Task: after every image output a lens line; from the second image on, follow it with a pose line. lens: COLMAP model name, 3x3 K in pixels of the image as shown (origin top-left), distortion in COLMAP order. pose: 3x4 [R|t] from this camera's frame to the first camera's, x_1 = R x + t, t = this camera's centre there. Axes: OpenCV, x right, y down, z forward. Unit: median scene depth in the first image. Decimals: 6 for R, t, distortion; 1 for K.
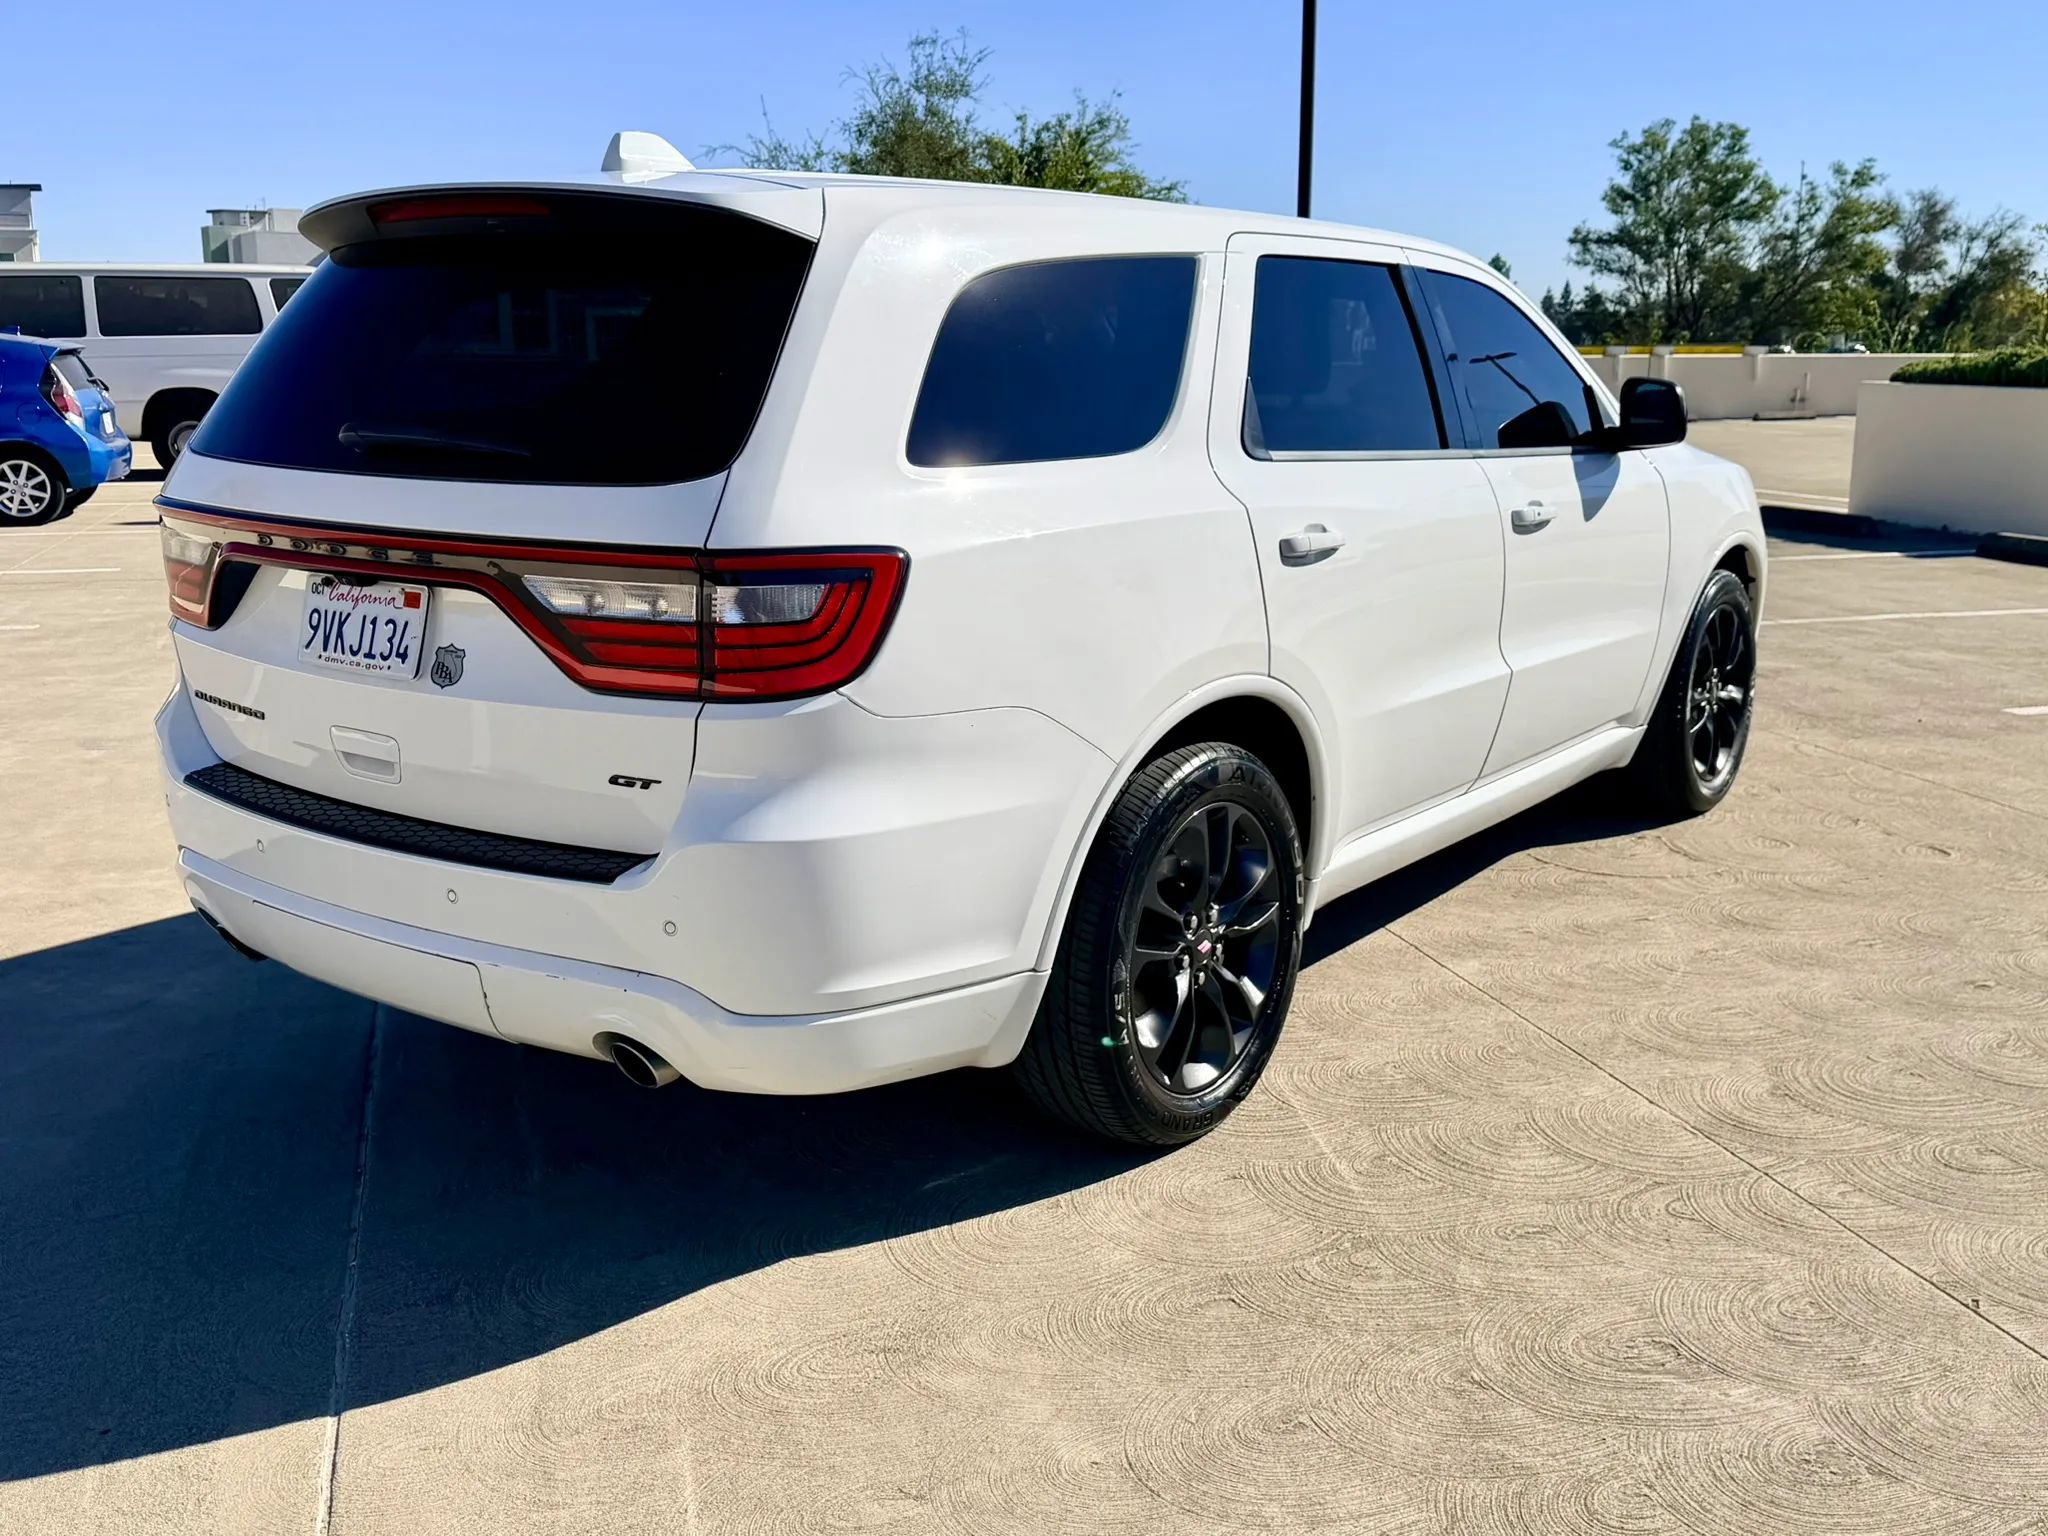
lens RADIAL K [[1925.7, 0, 1011.6], [0, 1925.7, 743.6], [0, 0, 1]] dist [0.030408, 0.000000]
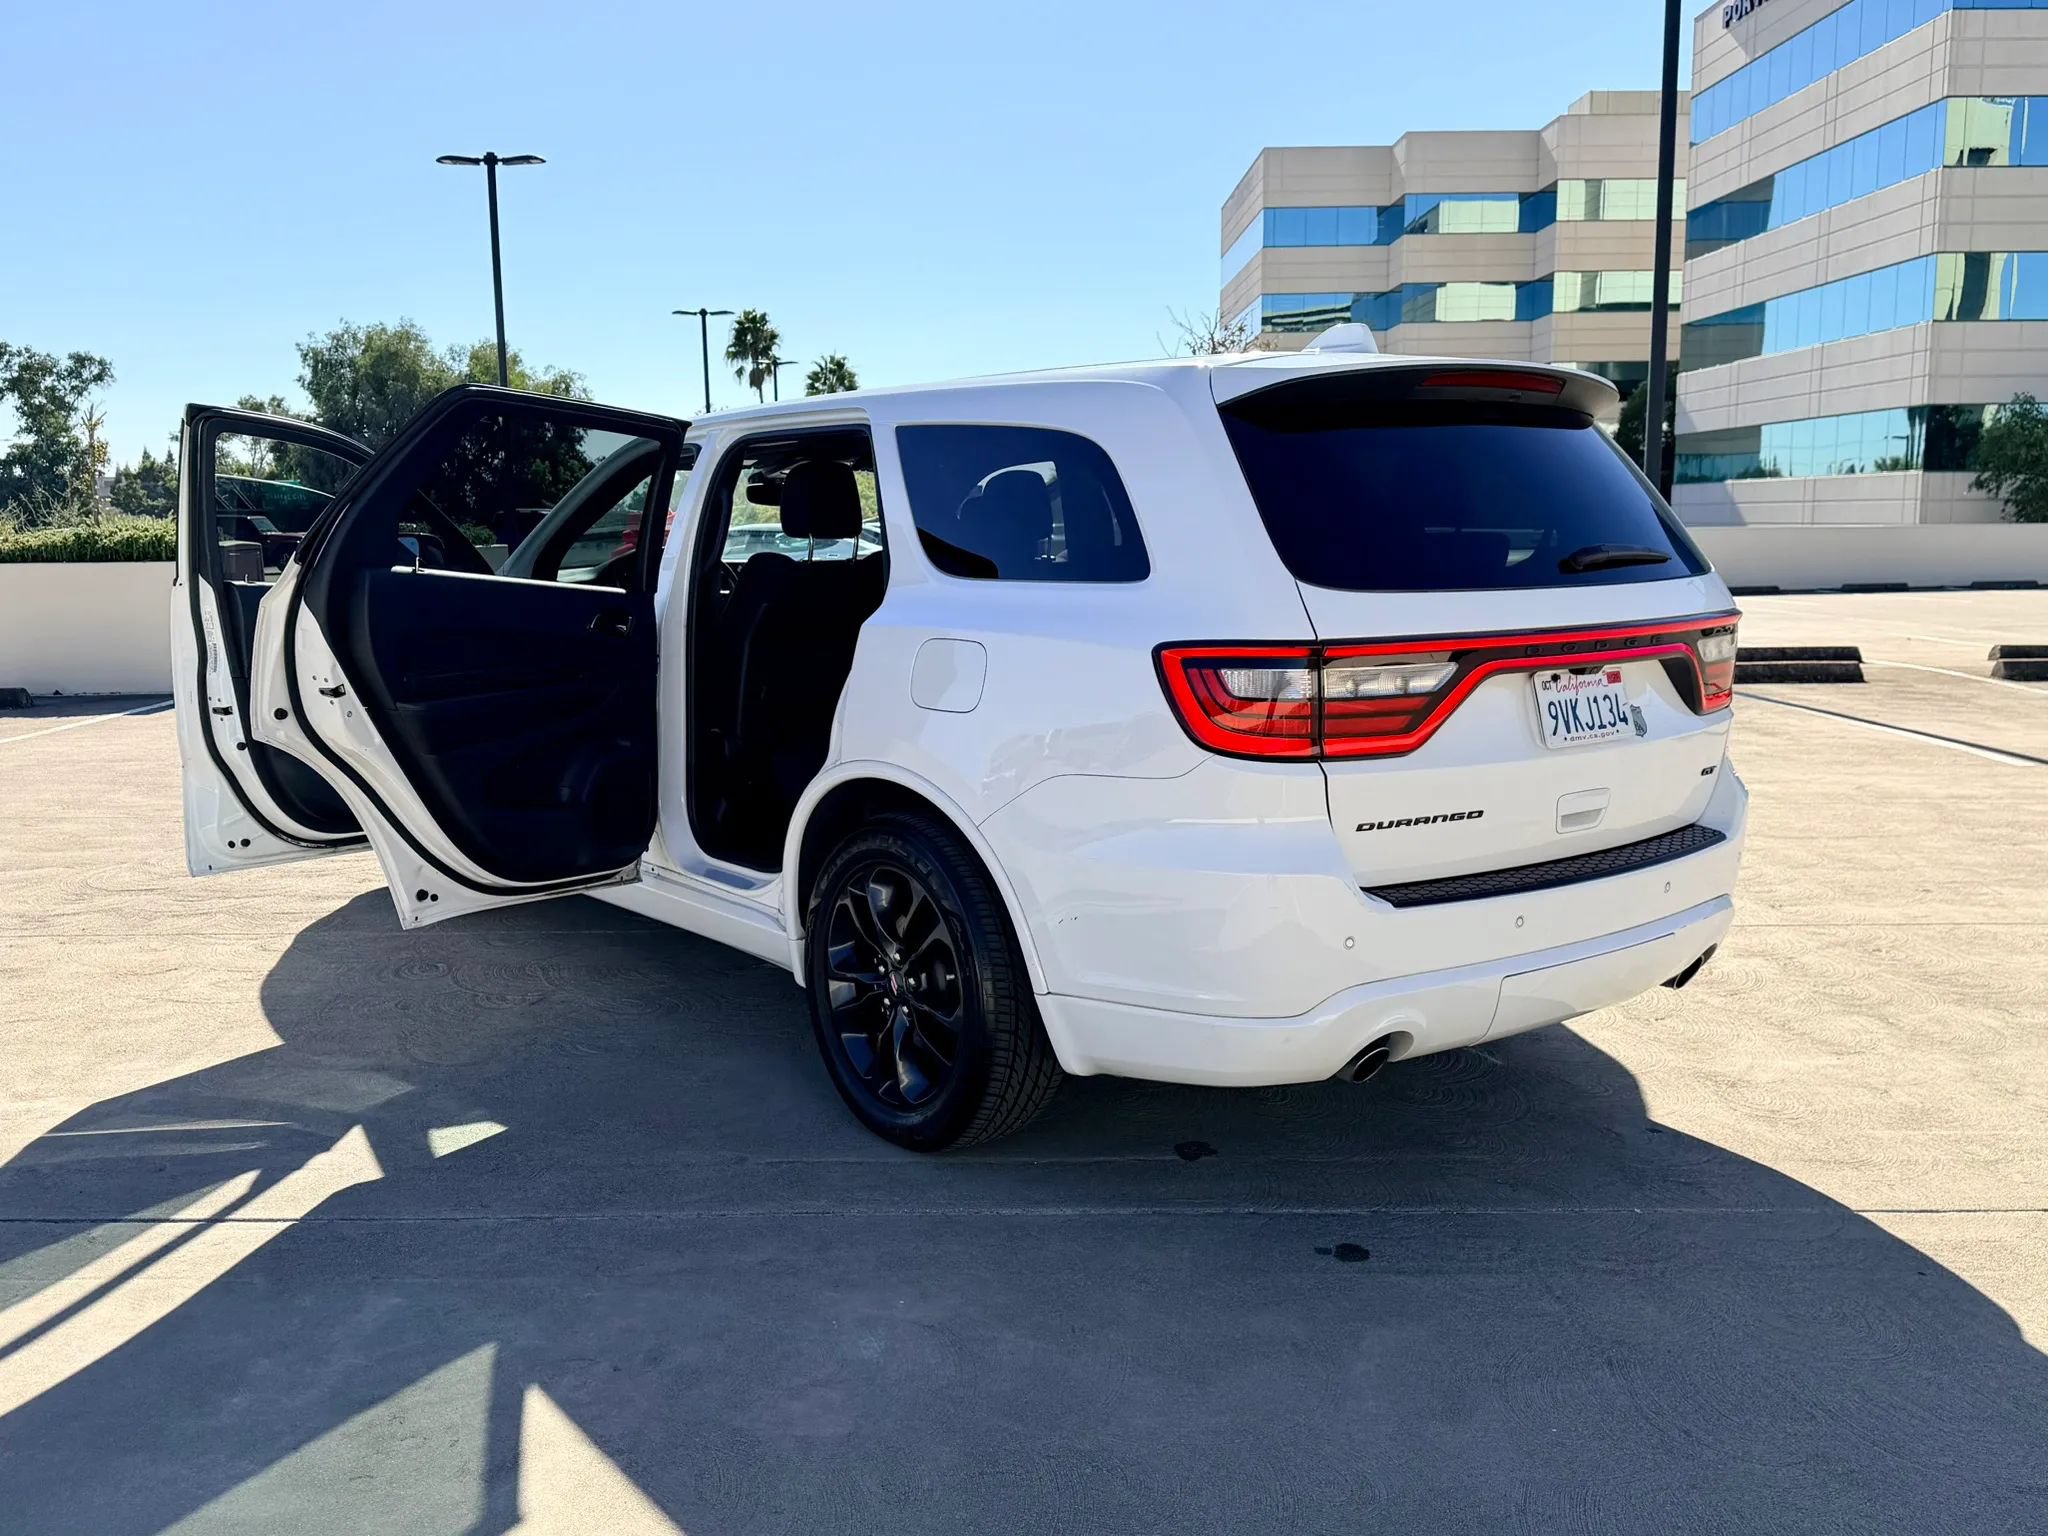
lens RADIAL K [[1753.5, 0, 1010.4], [0, 1753.5, 778.9], [0, 0, 1]] dist [0.051371, -0.068297]
pose [[0.267550, -0.147143, 0.952242, -1.520558], [0.210675, 0.973292, 0.091202, -0.196394], [-0.940230, 0.176212, 0.291404, 1.017835]]
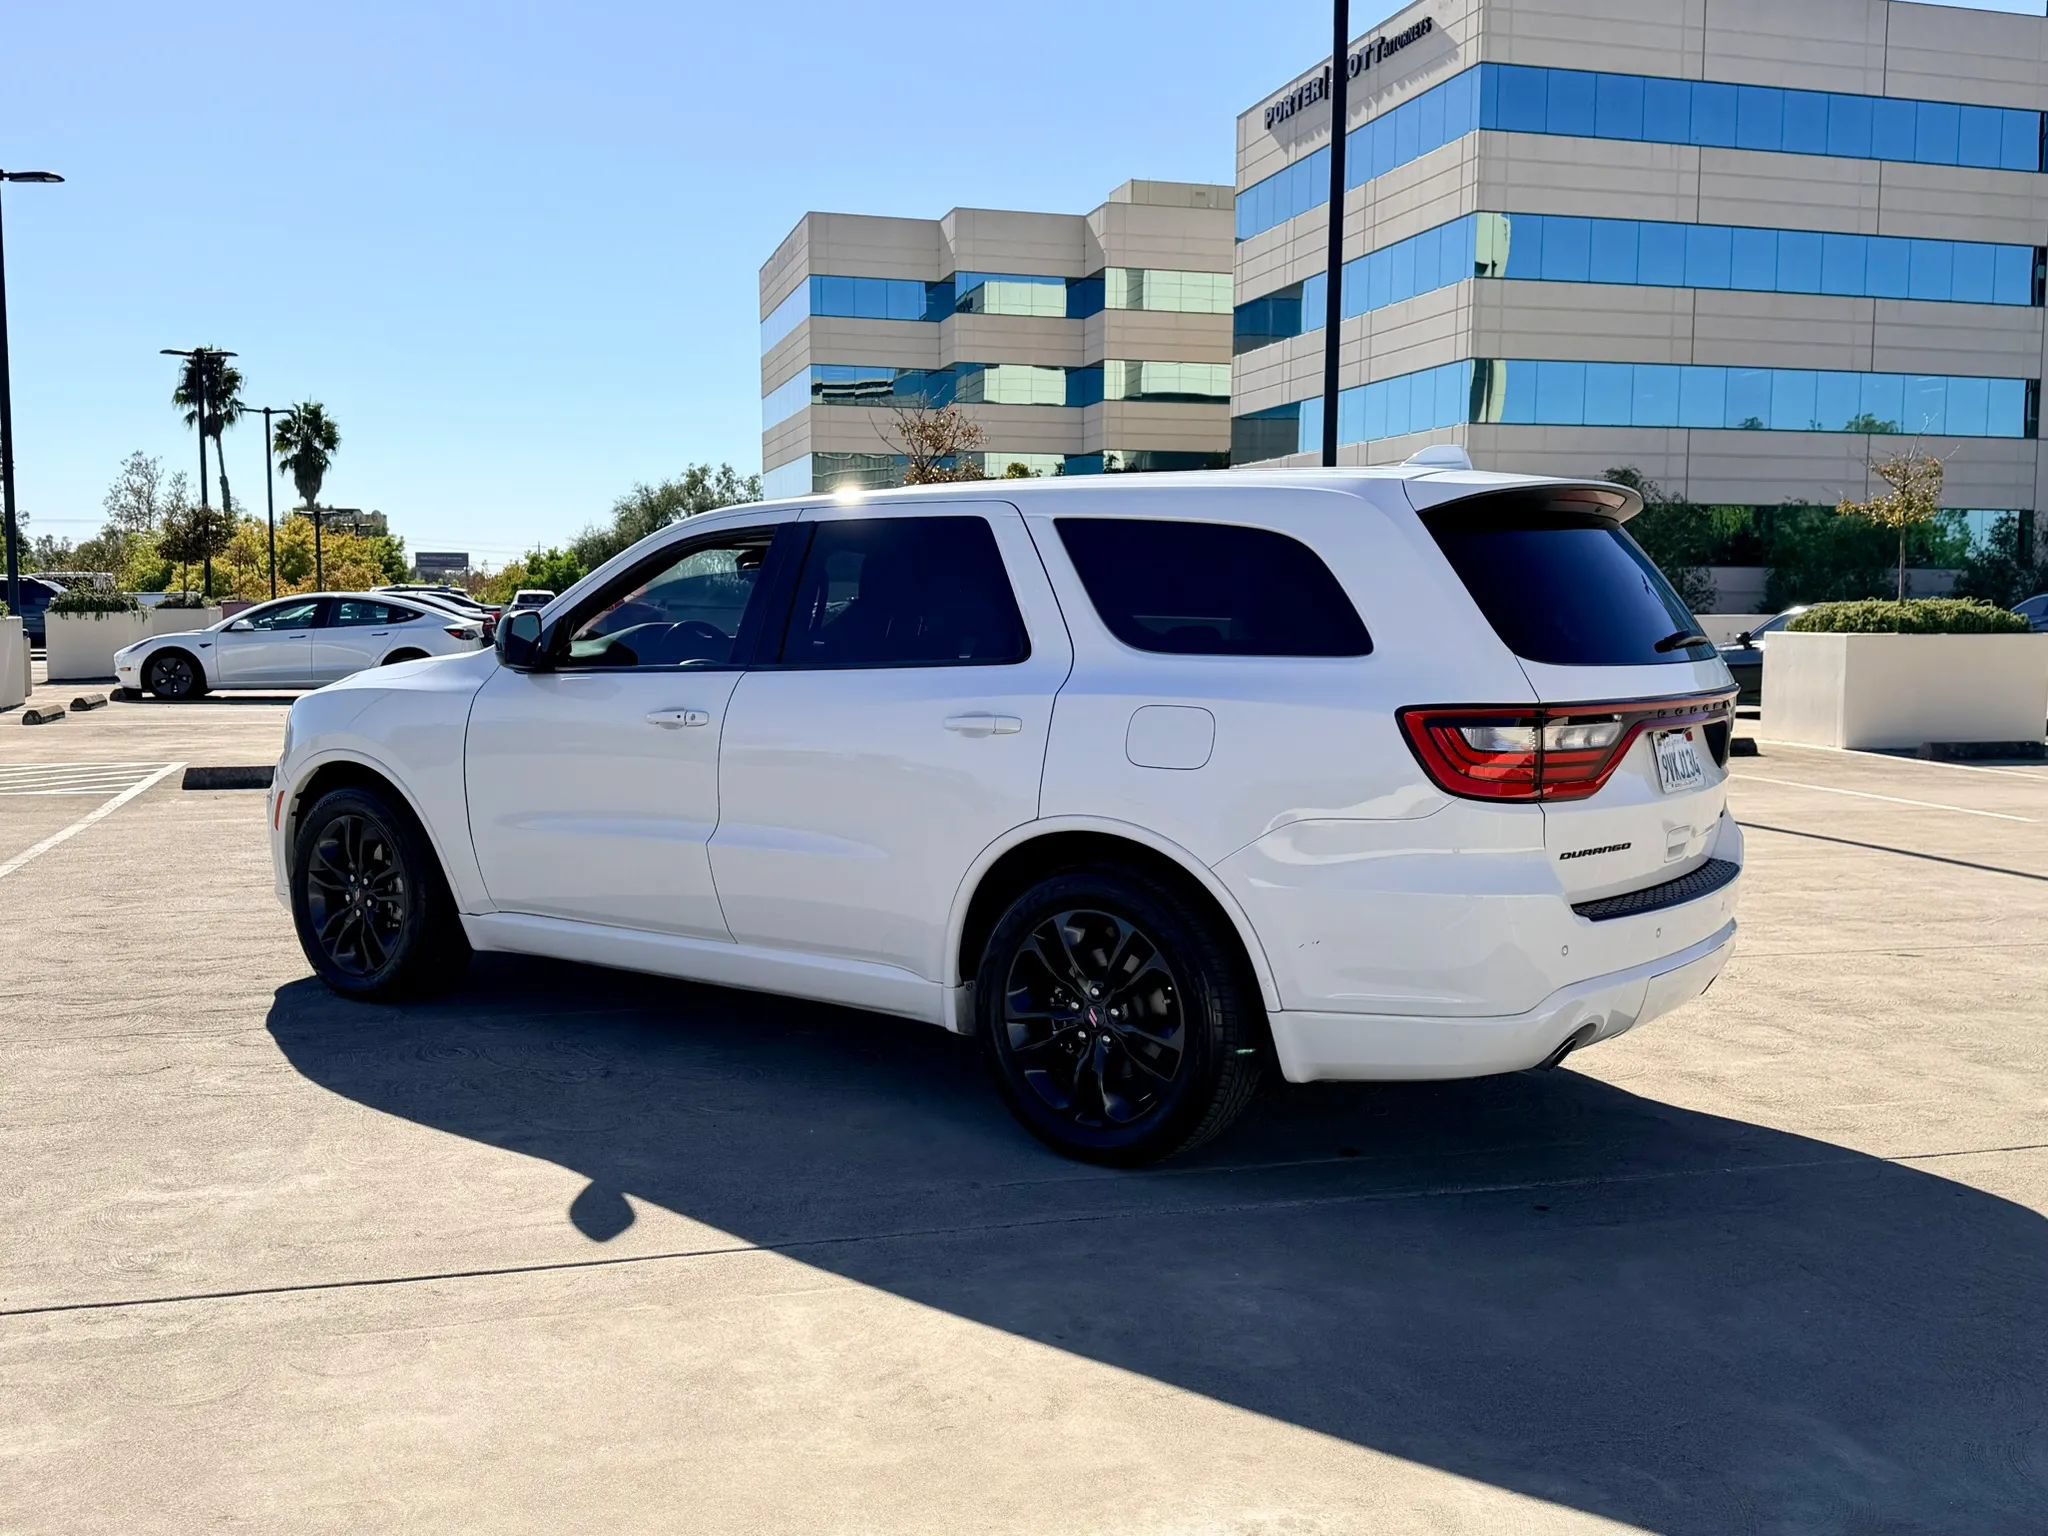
lens RADIAL K [[1925.7, 0, 1029.6], [0, 1925.7, 757.1], [0, 0, 1]] dist [0.030408, 0.000000]
pose [[0.000280, -0.086160, 0.996281, -1.874298], [0.203867, 0.975363, 0.084294, -0.298189], [-0.978998, 0.203086, 0.017838, 1.473127]]
